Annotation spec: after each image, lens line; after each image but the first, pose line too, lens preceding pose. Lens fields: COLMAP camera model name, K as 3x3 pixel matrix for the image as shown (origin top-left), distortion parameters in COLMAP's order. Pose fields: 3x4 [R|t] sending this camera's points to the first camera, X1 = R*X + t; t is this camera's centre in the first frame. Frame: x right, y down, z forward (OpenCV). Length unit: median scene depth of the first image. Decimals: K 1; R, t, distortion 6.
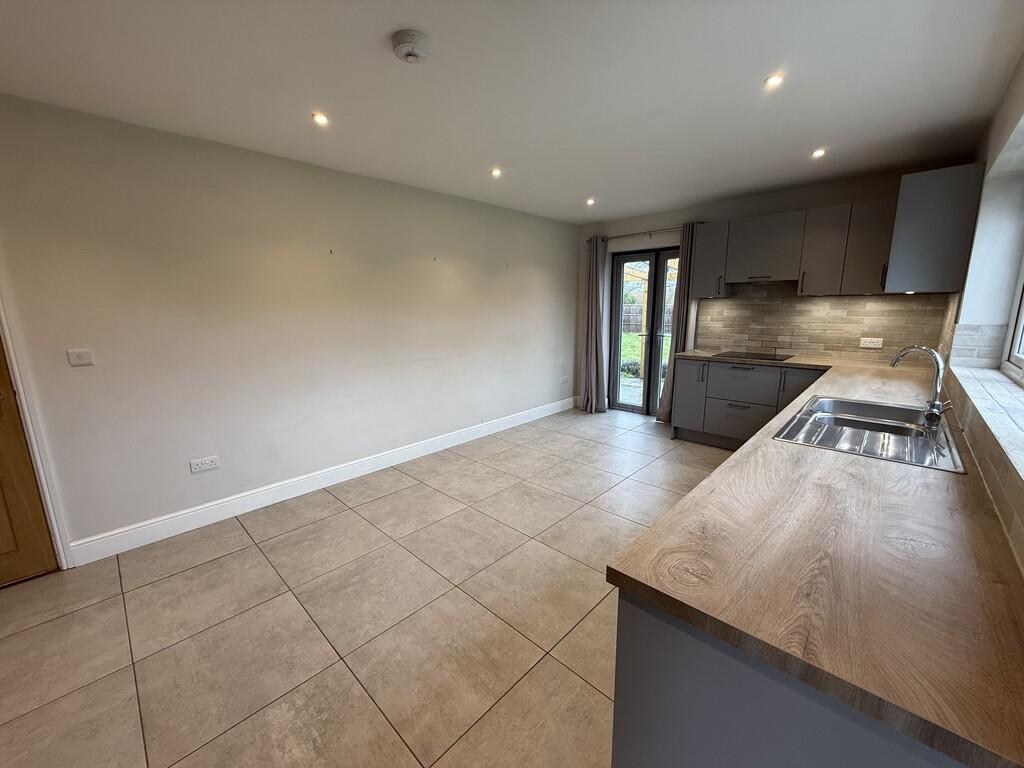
lens RADIAL K [[407.1, 0, 509.9], [0, 407.1, 383.8], [0, 0, 1]] dist [0.000436, 0.000087]
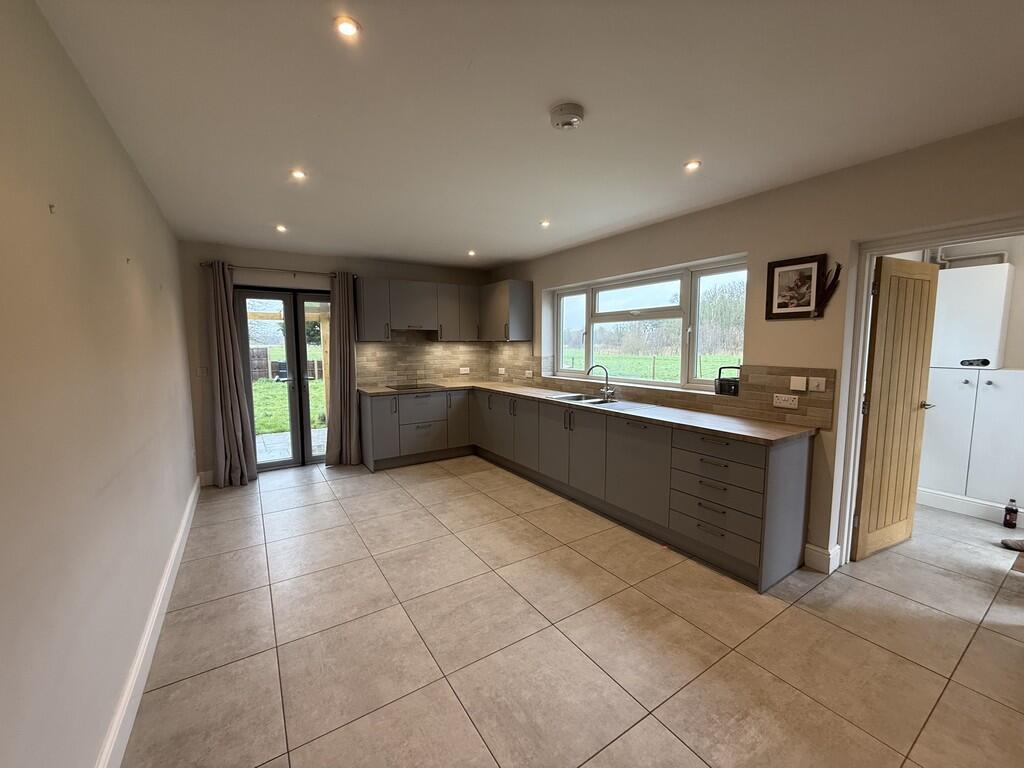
lens RADIAL K [[407.1, 0, 509.9], [0, 407.1, 383.8], [0, 0, 1]] dist [0.000436, 0.000087]
pose [[0.224098, -0.084882, 0.970863, -0.690580], [0.186537, 0.981517, 0.042756, -0.091255], [-0.956548, 0.171521, 0.235789, 0.493639]]
